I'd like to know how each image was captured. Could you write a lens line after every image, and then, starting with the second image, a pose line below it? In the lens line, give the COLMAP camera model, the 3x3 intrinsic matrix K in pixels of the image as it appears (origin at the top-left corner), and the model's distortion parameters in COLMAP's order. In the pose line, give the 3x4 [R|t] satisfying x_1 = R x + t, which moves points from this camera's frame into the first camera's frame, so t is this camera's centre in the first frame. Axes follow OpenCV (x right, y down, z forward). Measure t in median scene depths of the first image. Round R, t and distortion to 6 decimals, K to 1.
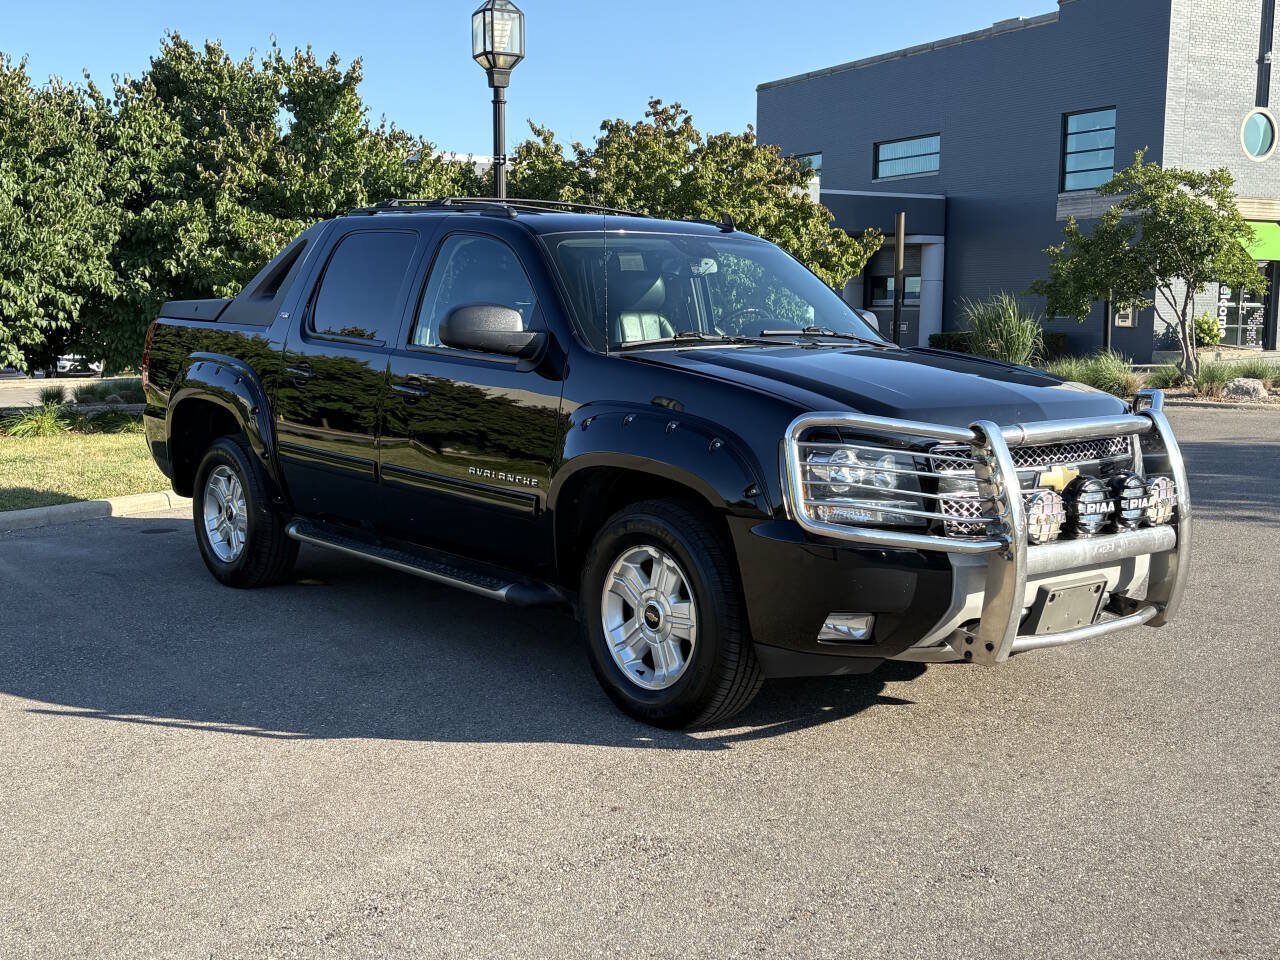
lens RADIAL K [[1511.2, 0, 640.5], [0, 1511.2, 523.1], [0, 0, 1]] dist [0.010410, 0.008878]
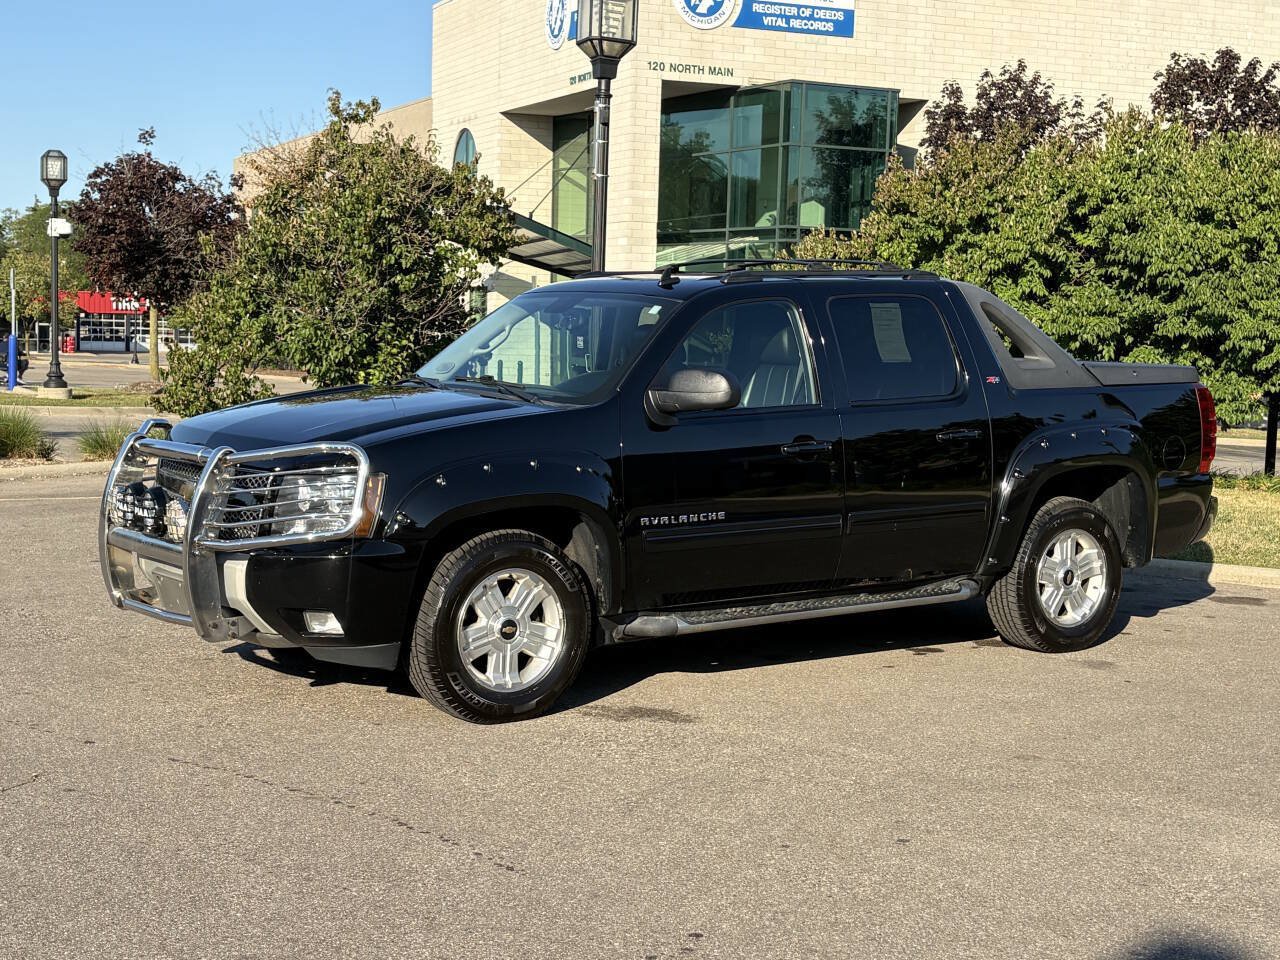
lens RADIAL K [[1860.9, 0, 617.4], [0, 1860.9, 480.3], [0, 0, 1]] dist [0.246912, -0.968443]
pose [[-0.071530, 0.080270, -0.994203, 1.704086], [-0.161499, 0.982672, 0.090959, -0.224697], [0.984277, 0.167069, -0.057327, 1.376193]]
